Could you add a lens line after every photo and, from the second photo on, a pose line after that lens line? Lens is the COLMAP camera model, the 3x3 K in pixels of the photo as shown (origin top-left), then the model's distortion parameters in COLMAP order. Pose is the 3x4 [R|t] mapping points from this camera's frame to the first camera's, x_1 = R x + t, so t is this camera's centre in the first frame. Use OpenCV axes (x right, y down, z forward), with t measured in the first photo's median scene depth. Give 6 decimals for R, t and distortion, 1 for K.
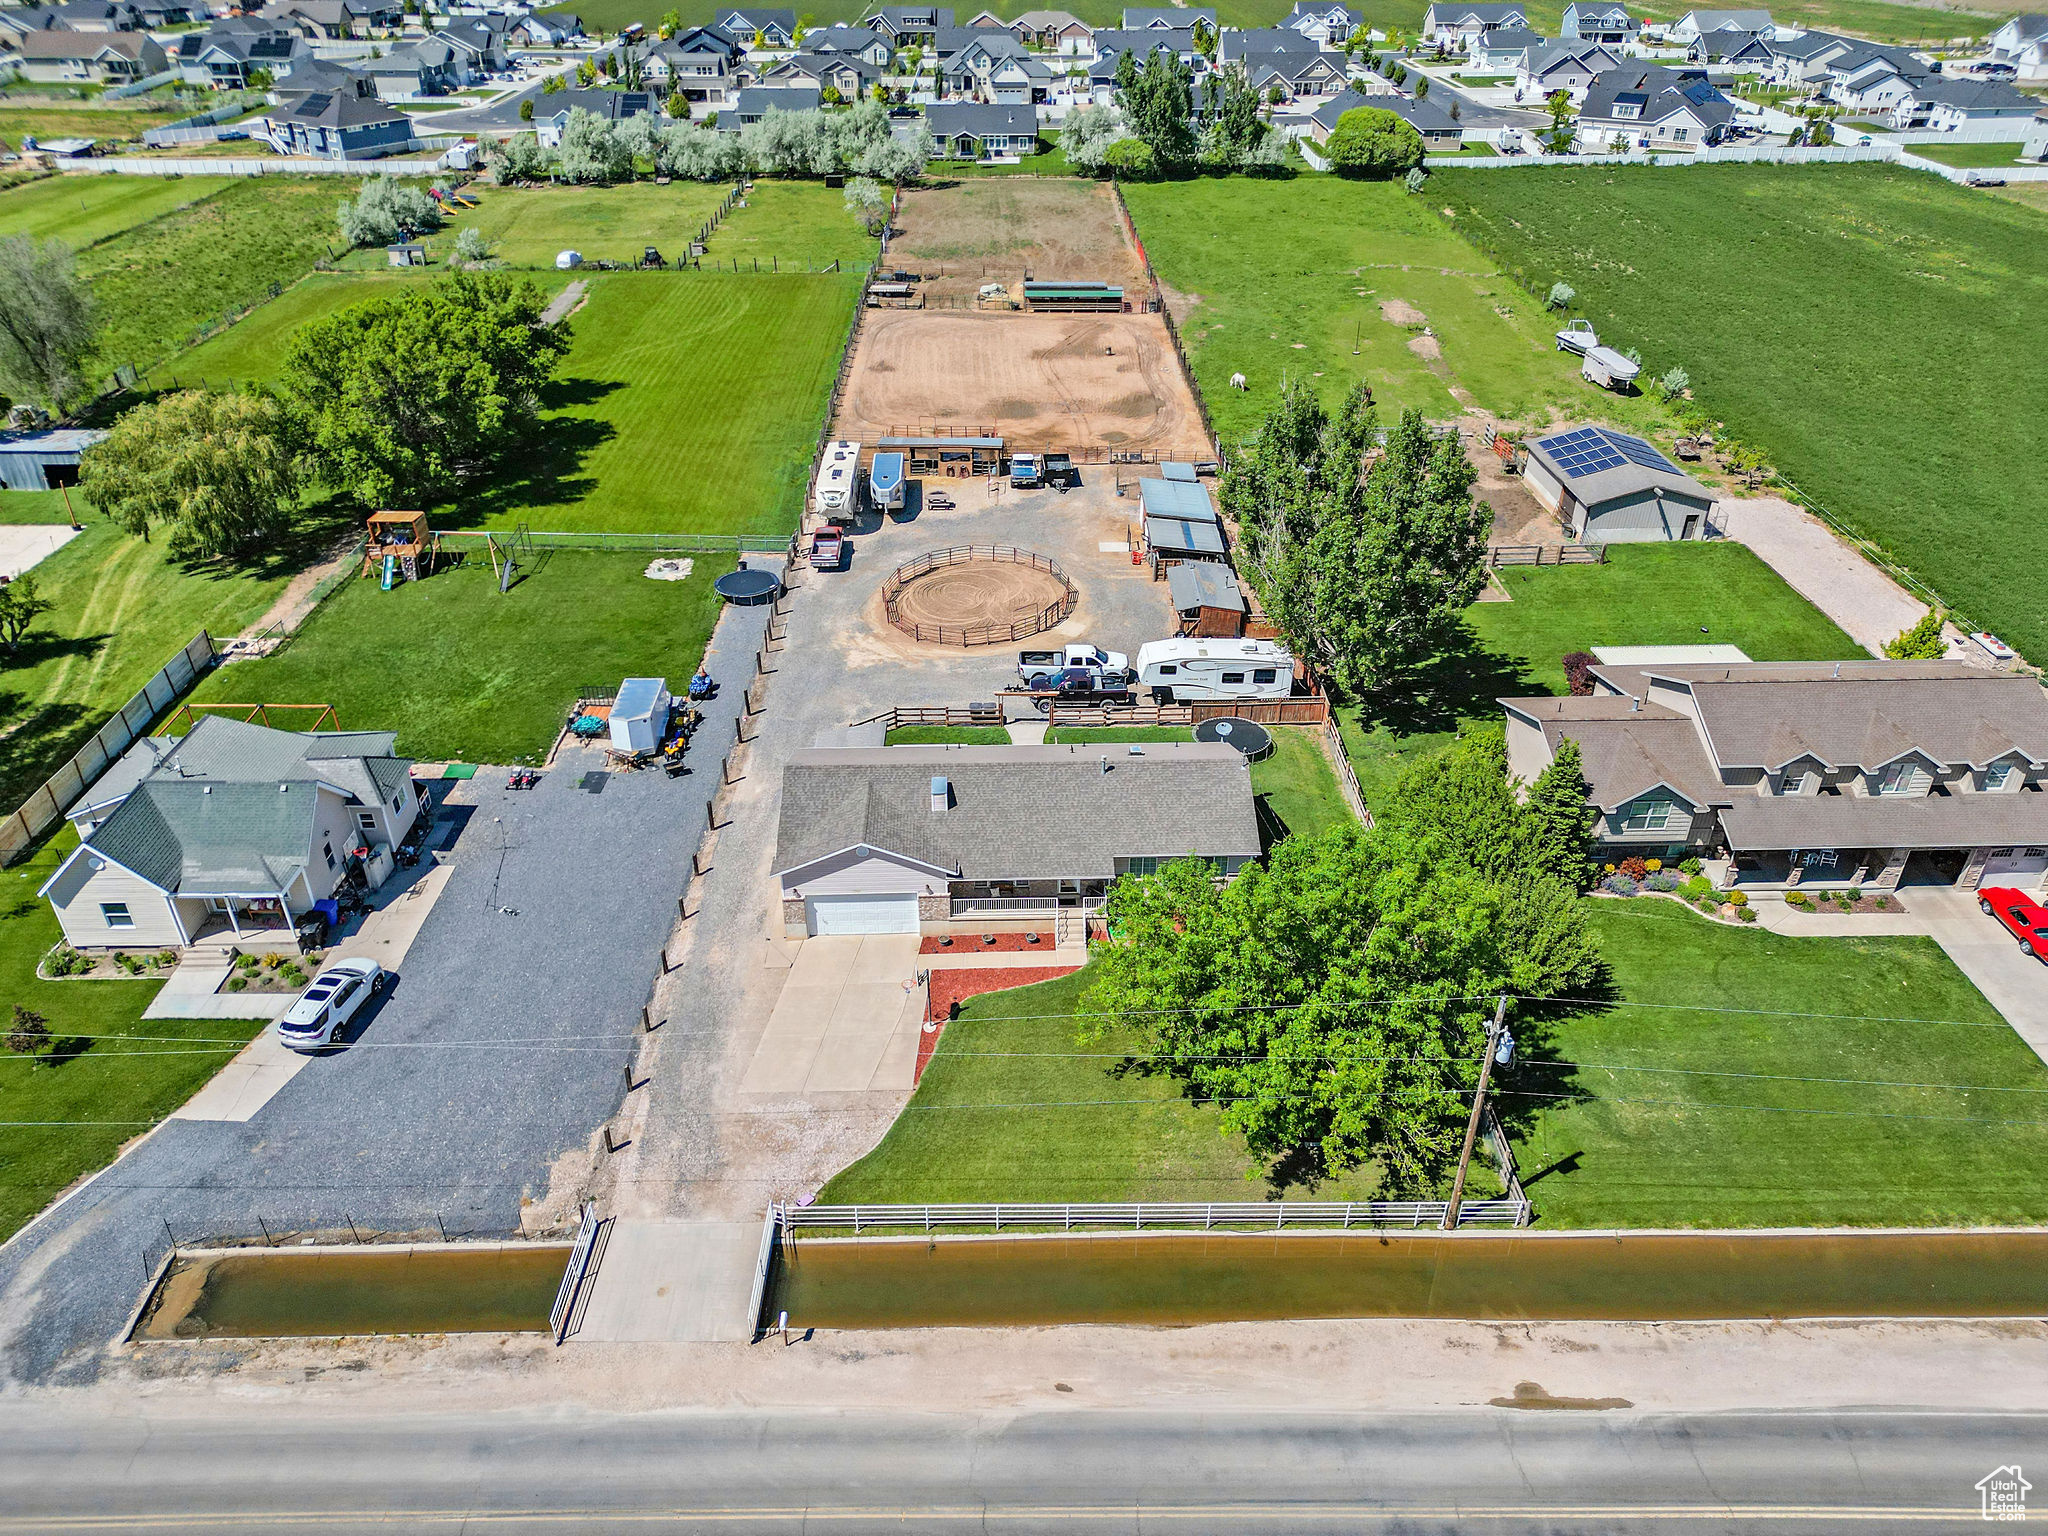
lens RADIAL K [[1425.9, 0, 1024.0], [0, 1425.9, 768.0], [0, 0, 1]] dist [0.071340, -0.061867]
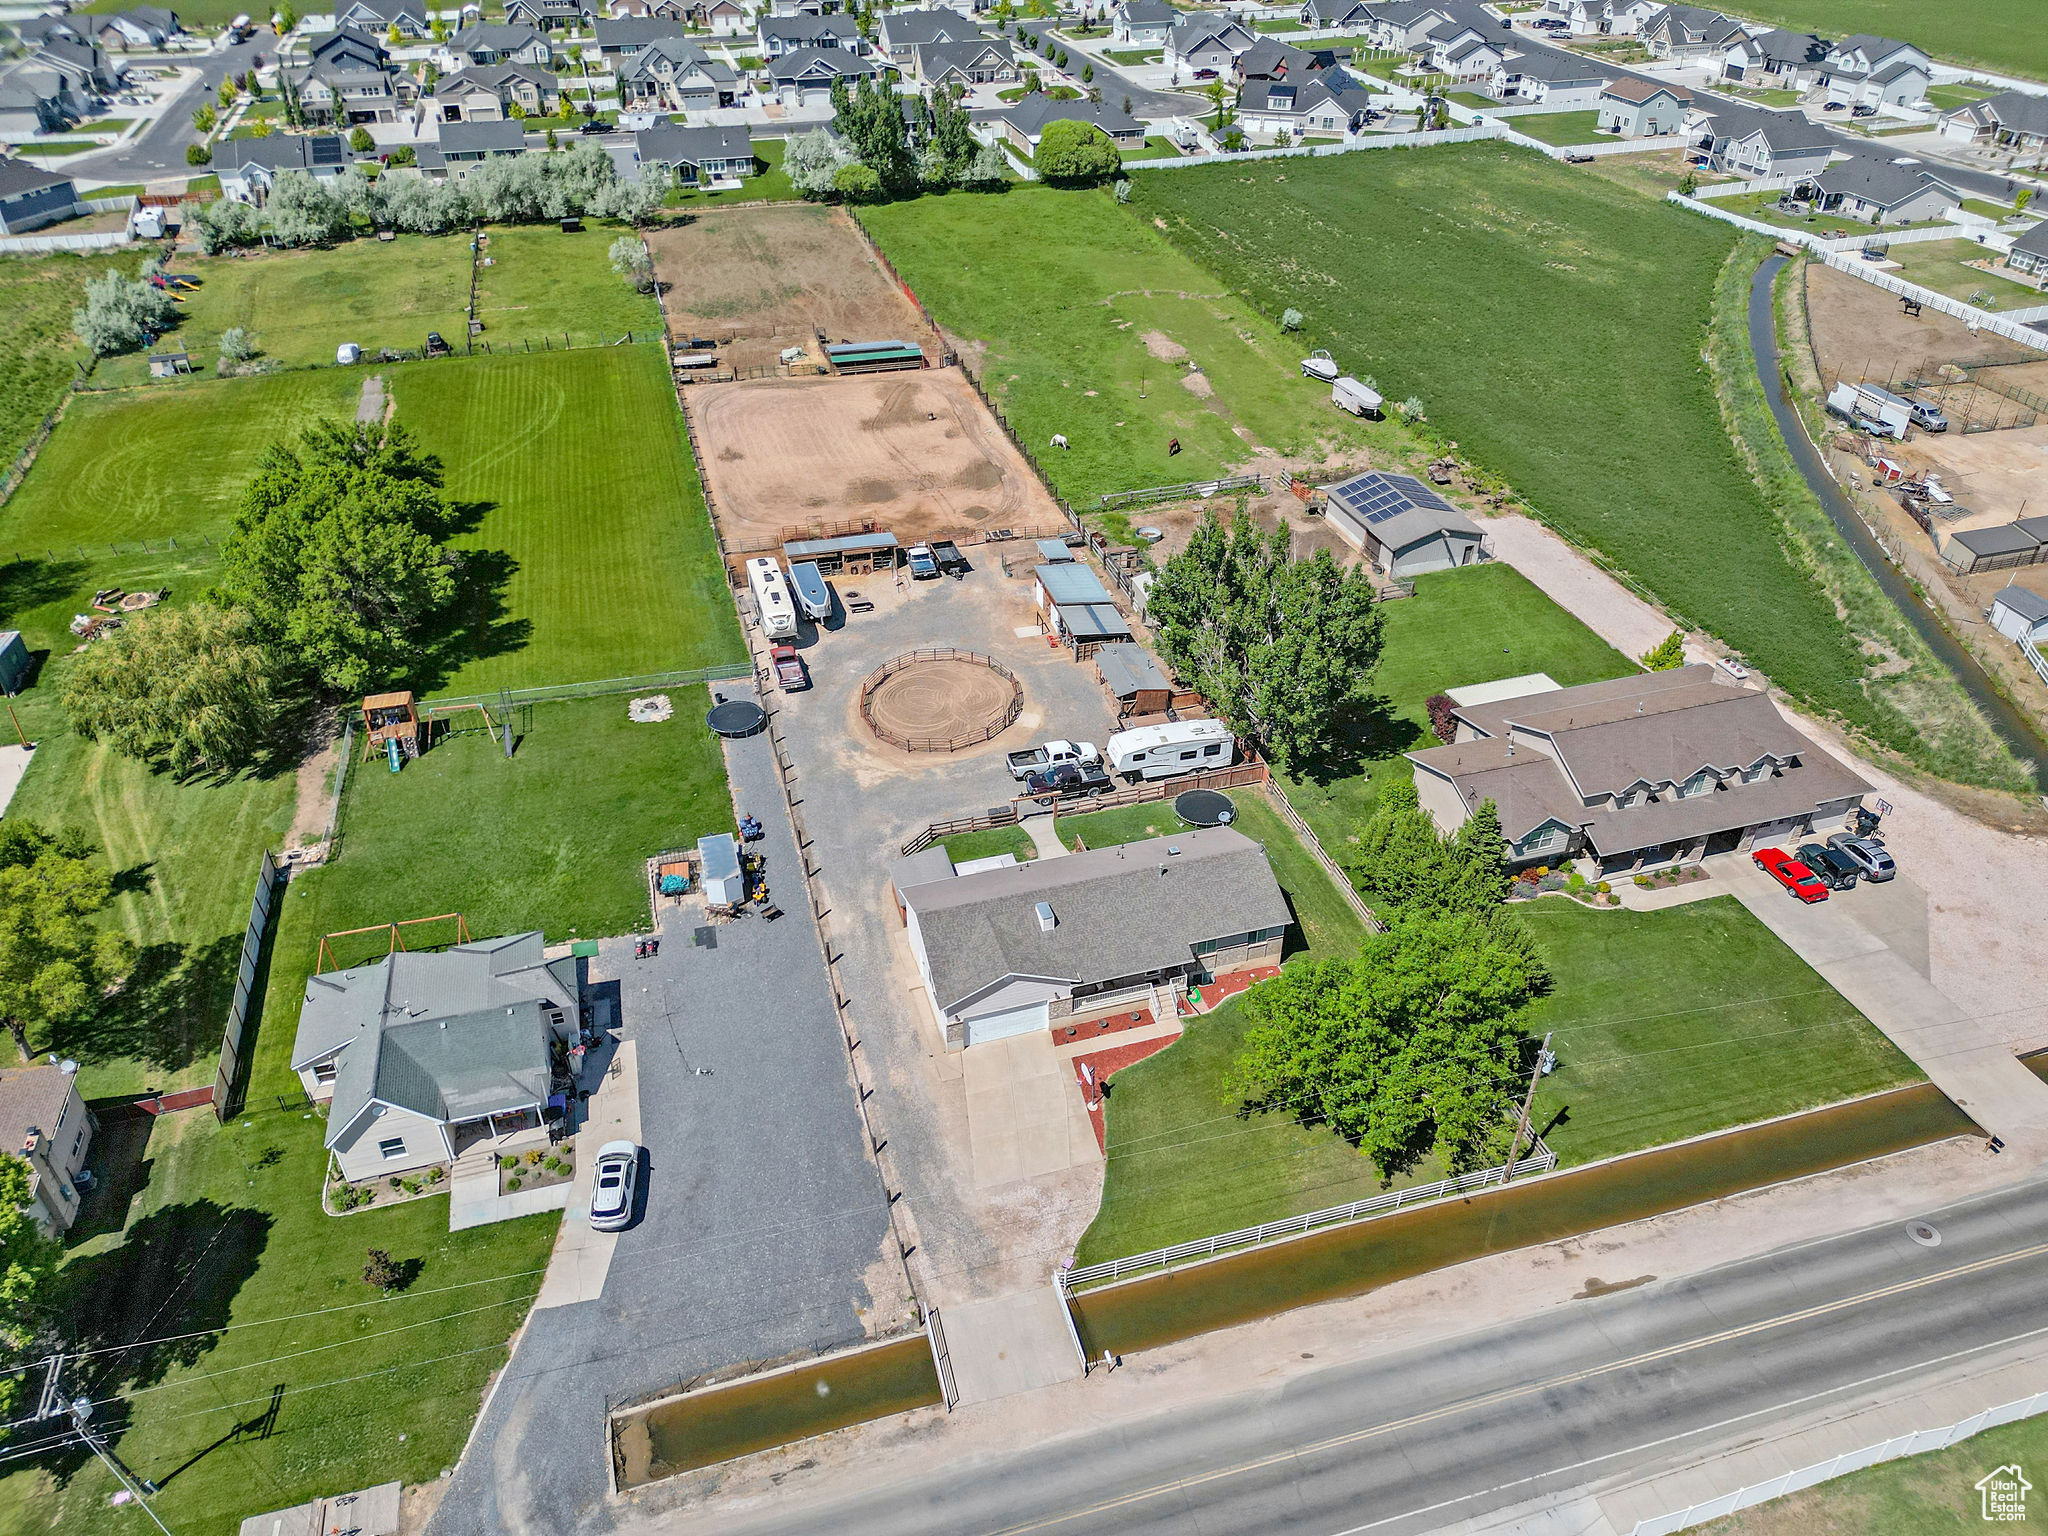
lens RADIAL K [[1425.9, 0, 1024.0], [0, 1425.9, 768.0], [0, 0, 1]] dist [0.071340, -0.061867]
pose [[0.965649, -0.153205, 0.209881, -0.132636], [0.141151, 0.987414, 0.071346, -0.084319], [-0.218170, -0.039271, 0.975120, -0.091844]]
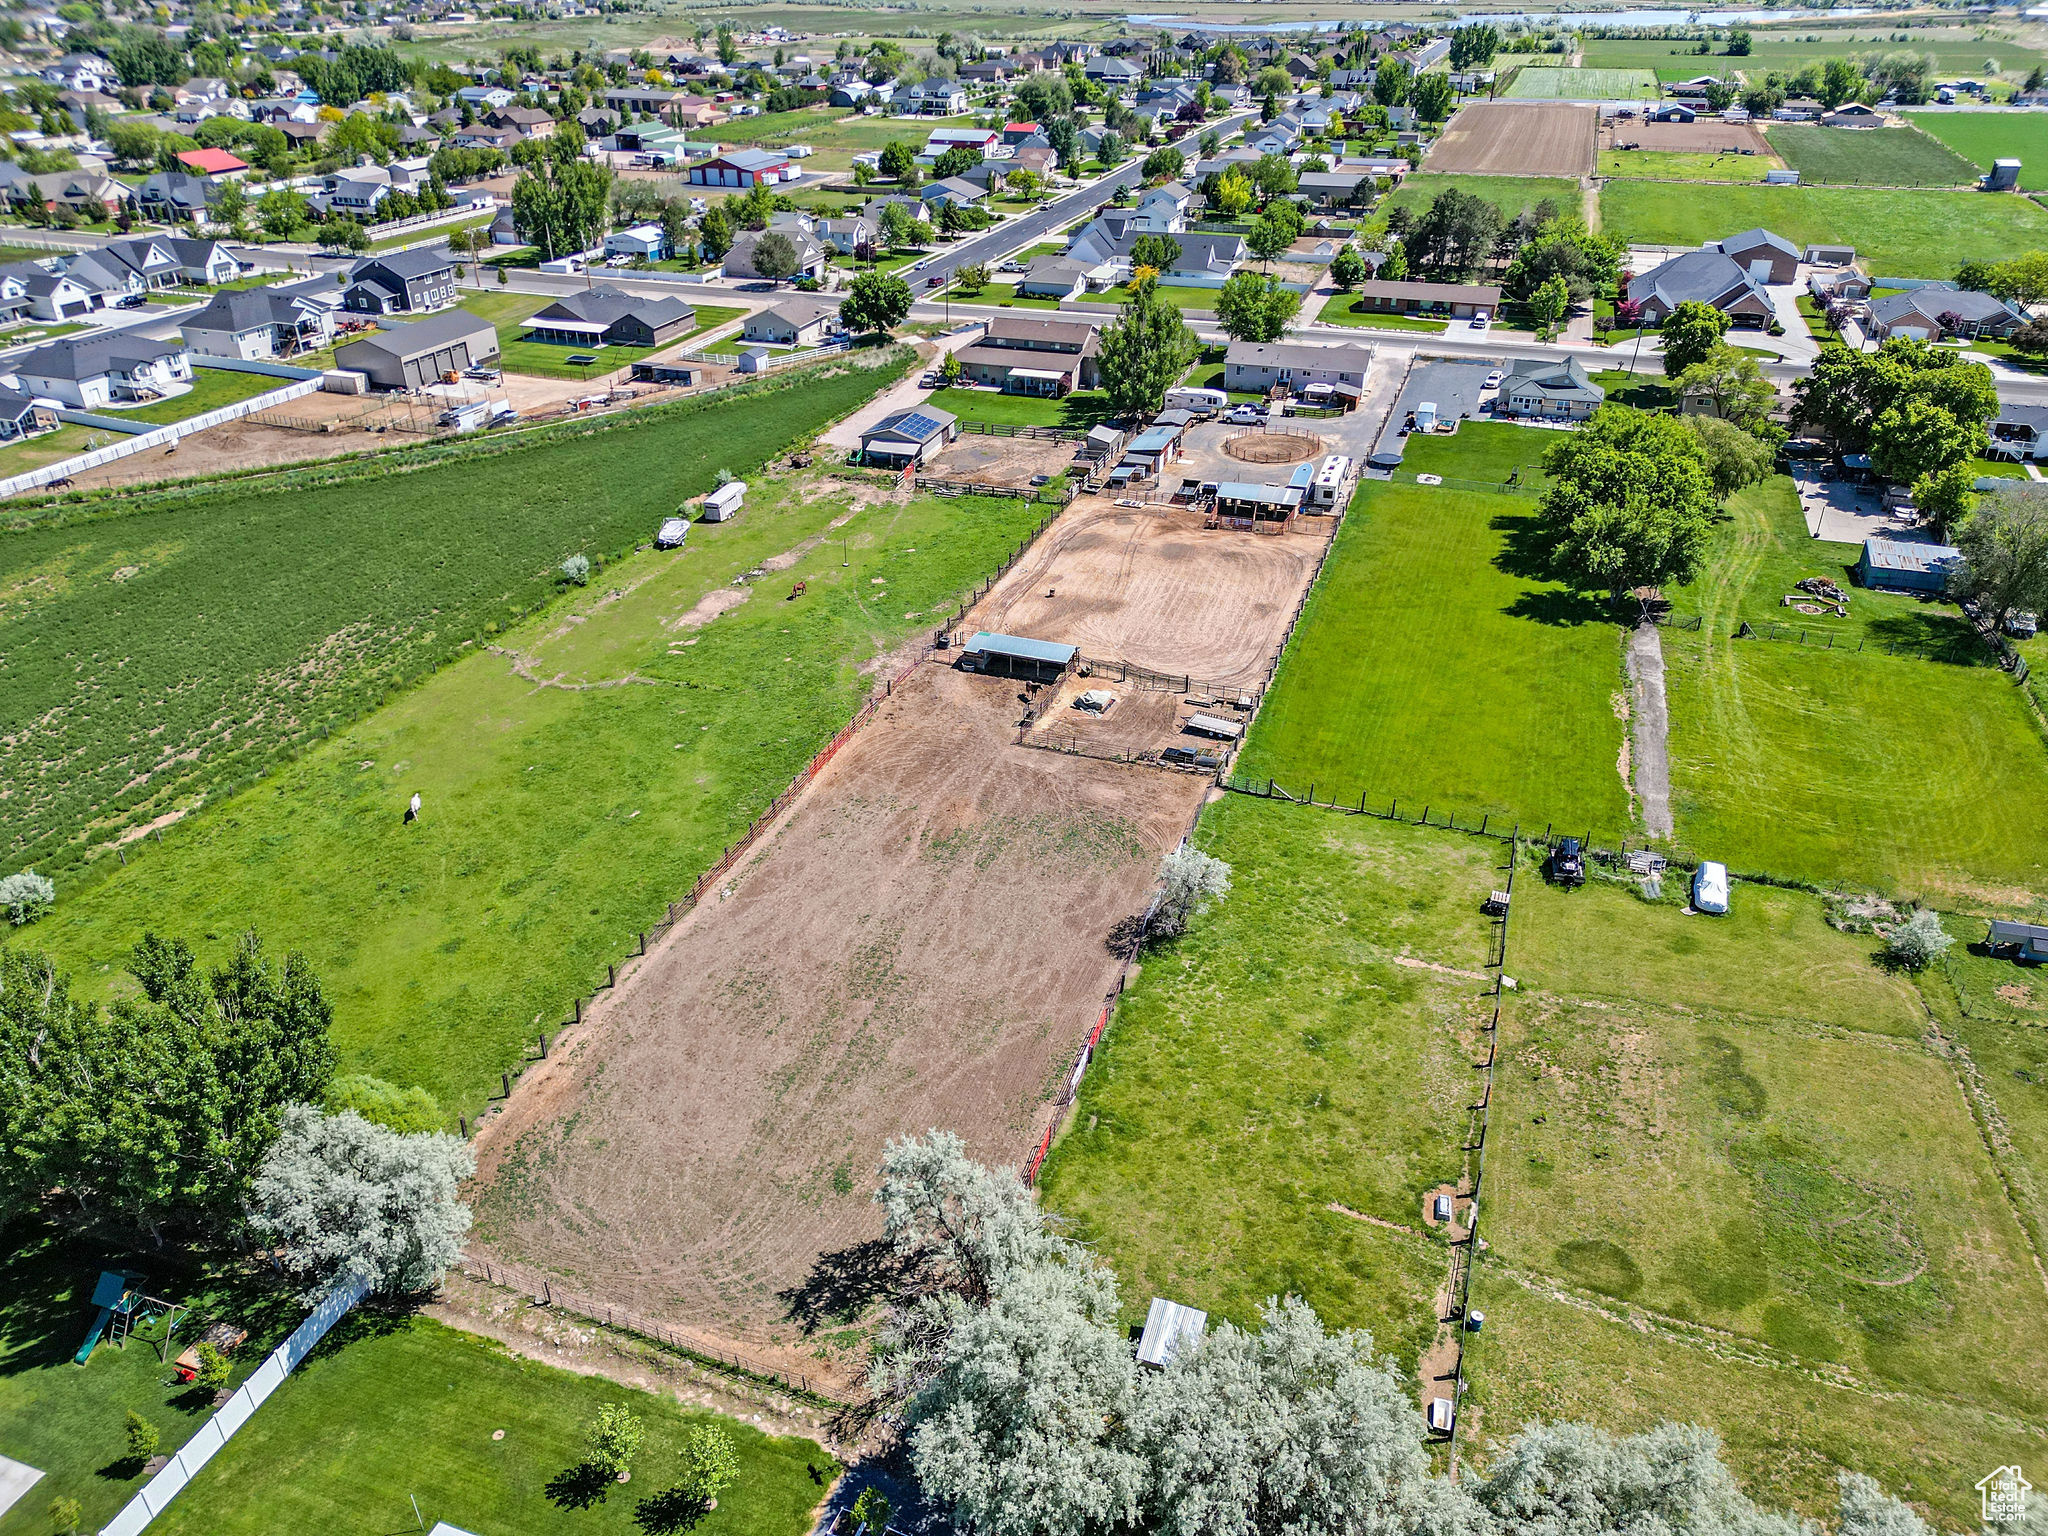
lens RADIAL K [[1425.9, 0, 1024.0], [0, 1425.9, 768.0], [0, 0, 1]] dist [0.071340, -0.061867]
pose [[-0.937010, -0.172667, 0.303643, -0.246104], [0.187610, 0.484484, 0.854446, -1.049707], [-0.294644, 0.857591, -0.421572, 1.441373]]
